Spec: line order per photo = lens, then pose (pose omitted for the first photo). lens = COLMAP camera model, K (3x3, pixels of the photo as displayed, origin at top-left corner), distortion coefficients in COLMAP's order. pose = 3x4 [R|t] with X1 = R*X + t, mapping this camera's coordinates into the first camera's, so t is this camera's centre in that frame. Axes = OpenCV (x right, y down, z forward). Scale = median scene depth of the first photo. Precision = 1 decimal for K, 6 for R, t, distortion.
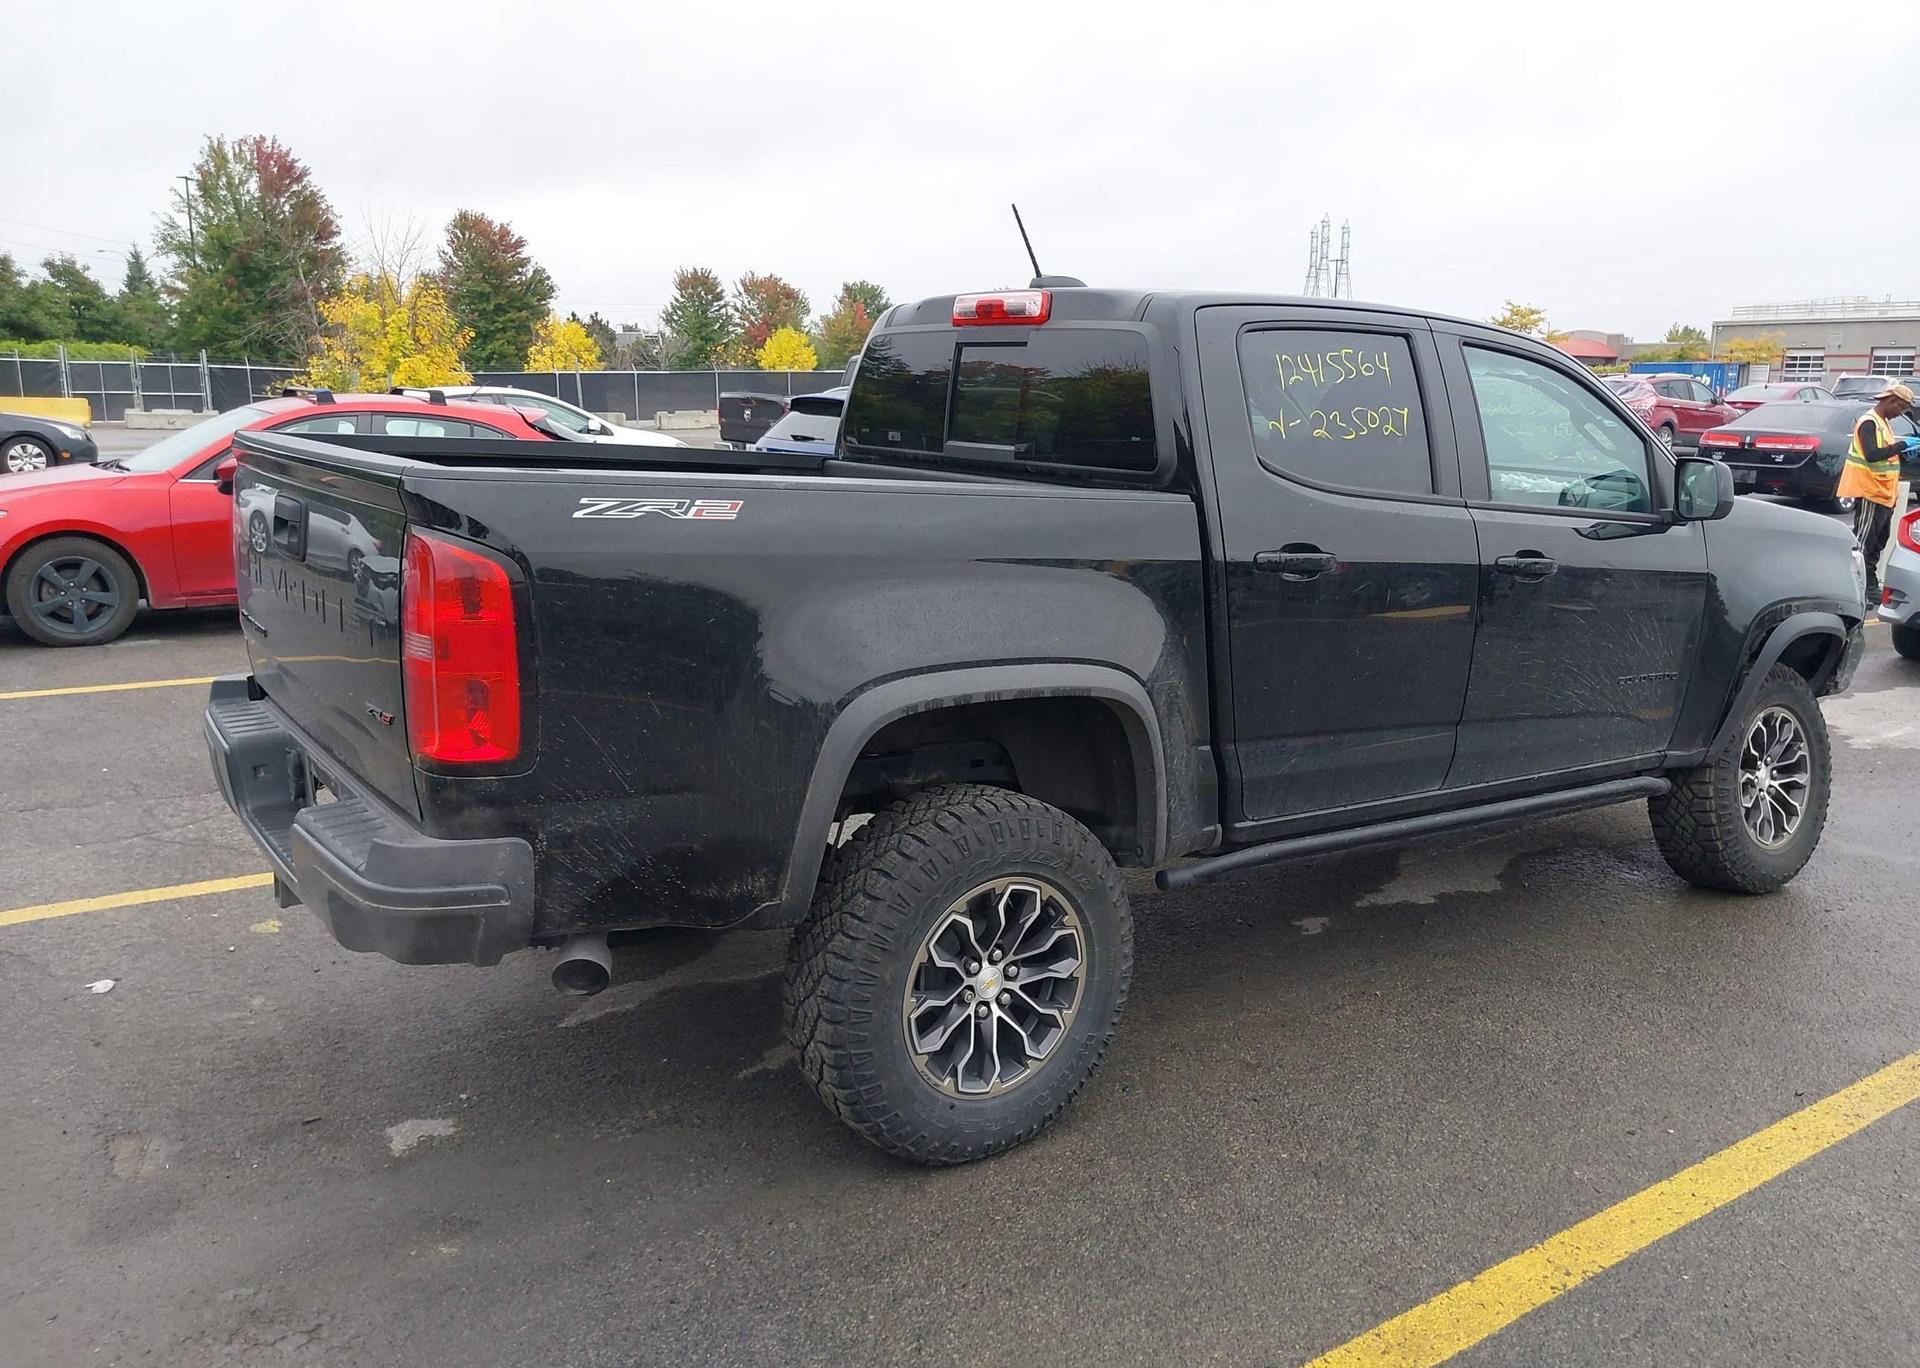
lens RADIAL K [[1518.7, 0, 995.9], [0, 1518.7, 682.6], [0, 0, 1]] dist [0.037385, -0.050665]
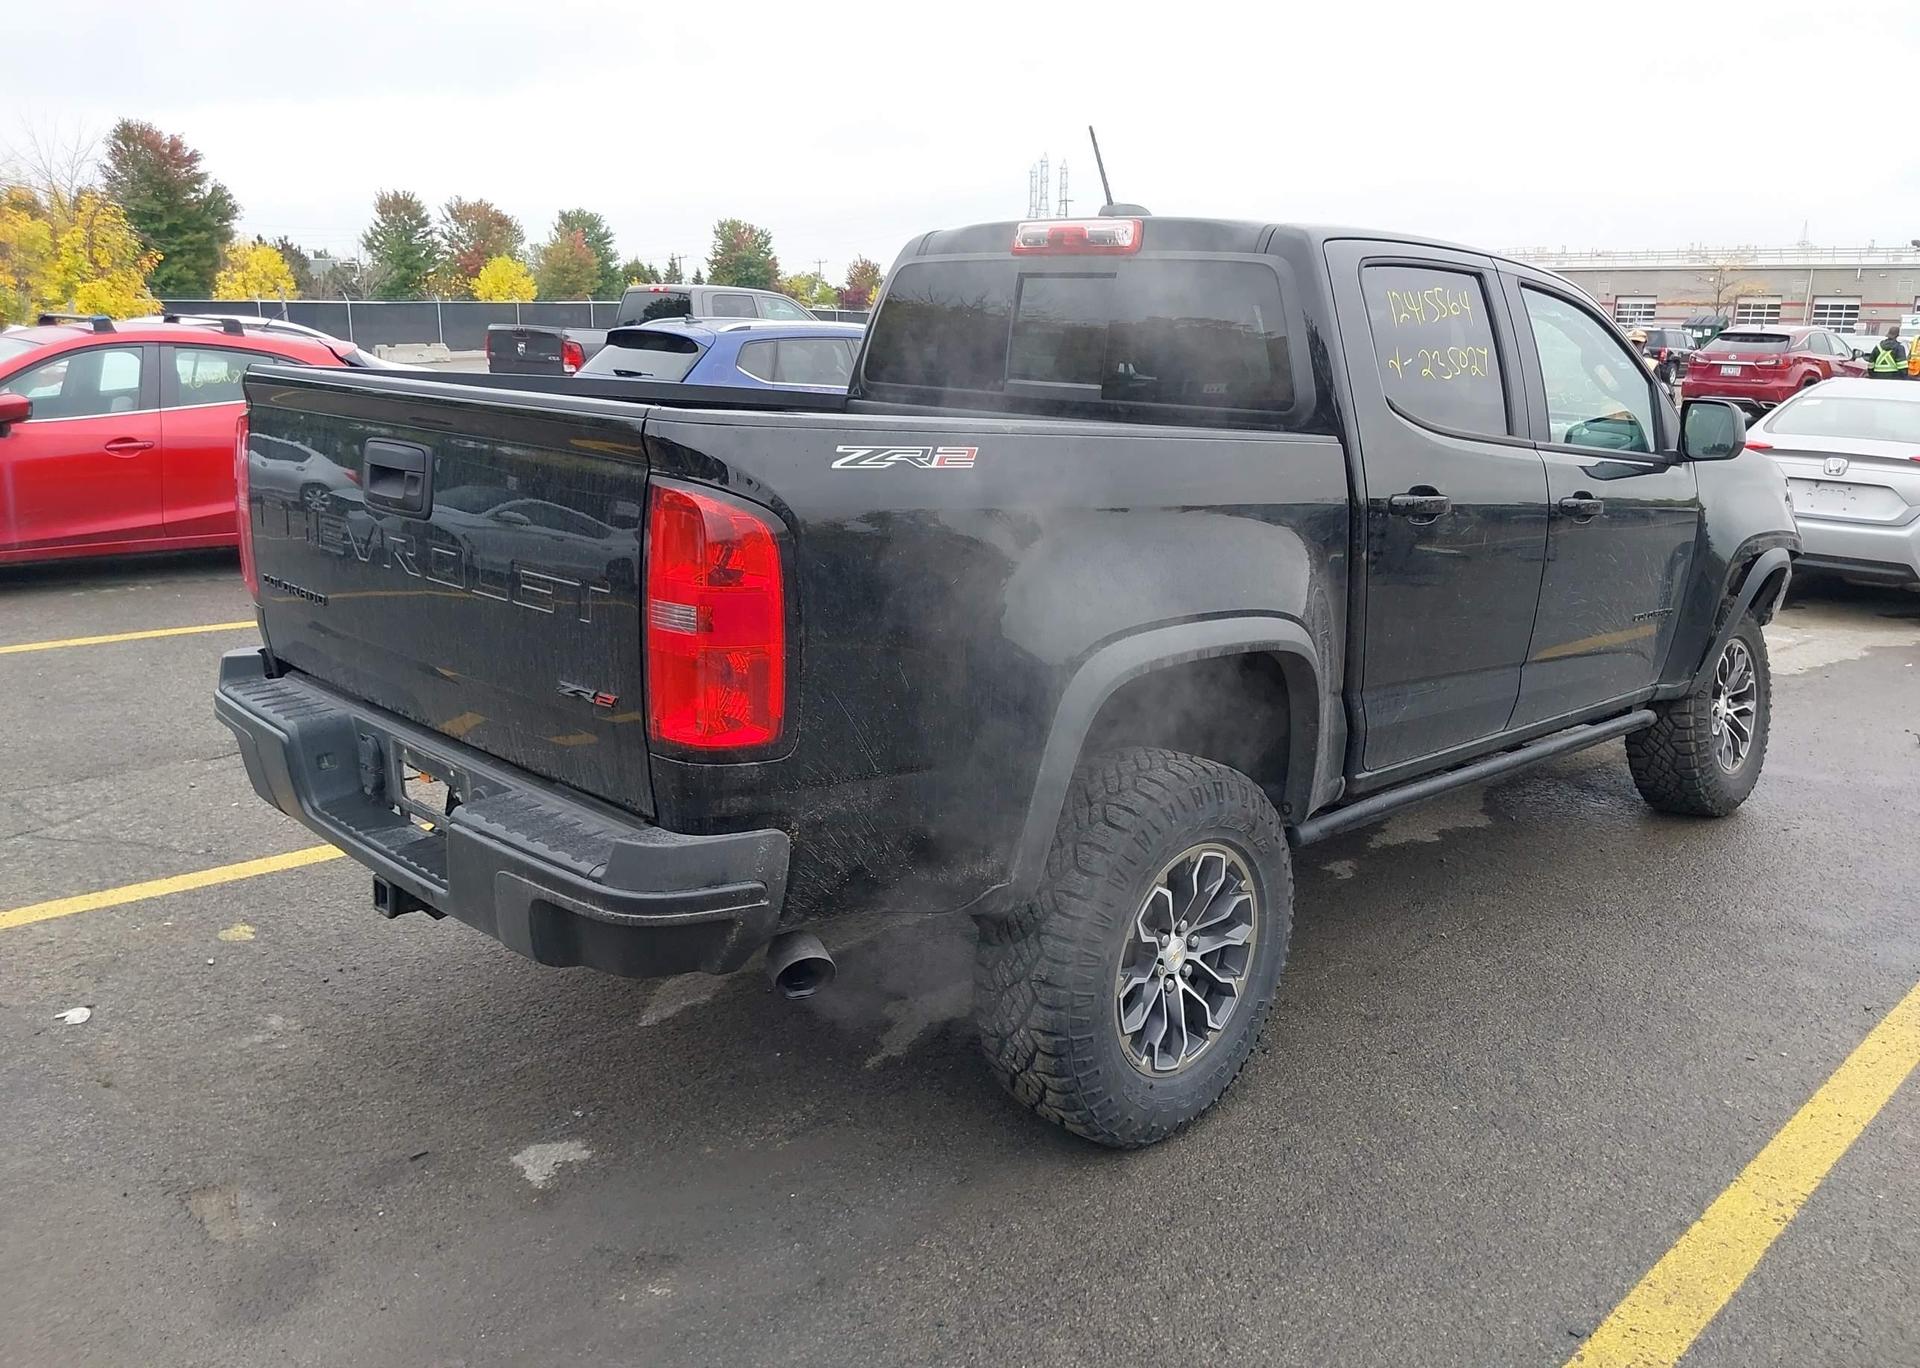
lens RADIAL K [[1526.3, 0, 996.0], [0, 1526.3, 683.1], [0, 0, 1]] dist [0.008899, -0.005556]
pose [[0.983973, -0.030227, 0.175736, -0.230049], [0.023304, 0.998874, 0.041325, -0.011569], [-0.176787, -0.036567, 0.983570, 0.073860]]
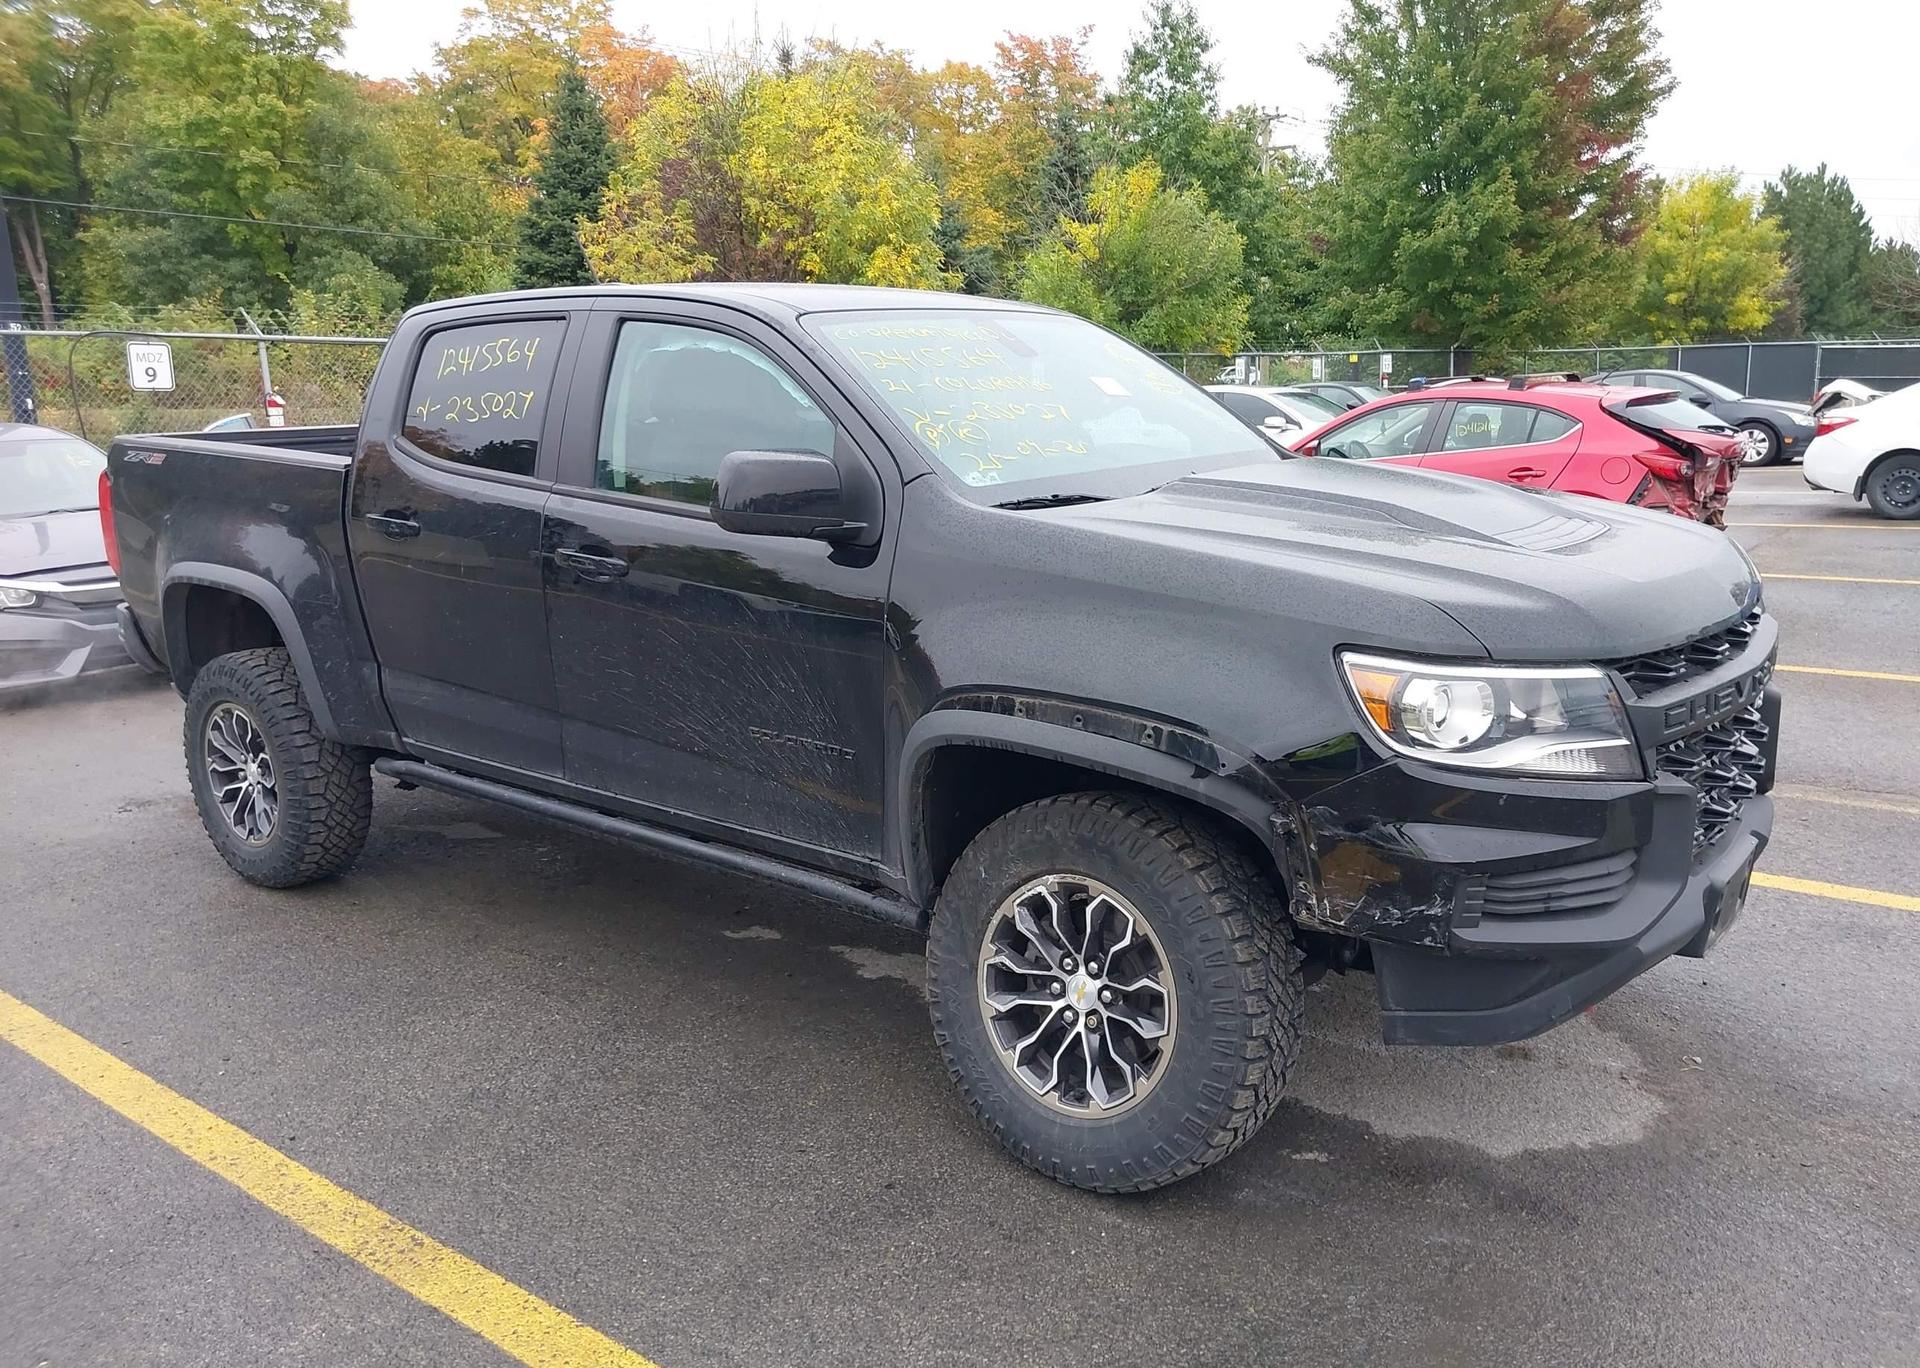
lens RADIAL K [[1518.7, 0, 995.9], [0, 1518.7, 682.6], [0, 0, 1]] dist [0.037385, -0.050665]
pose [[0.279815, 0.160570, -0.946531, 1.385397], [-0.152601, 0.980819, 0.121275, -0.164312], [0.947848, 0.110507, 0.298951, 1.033863]]
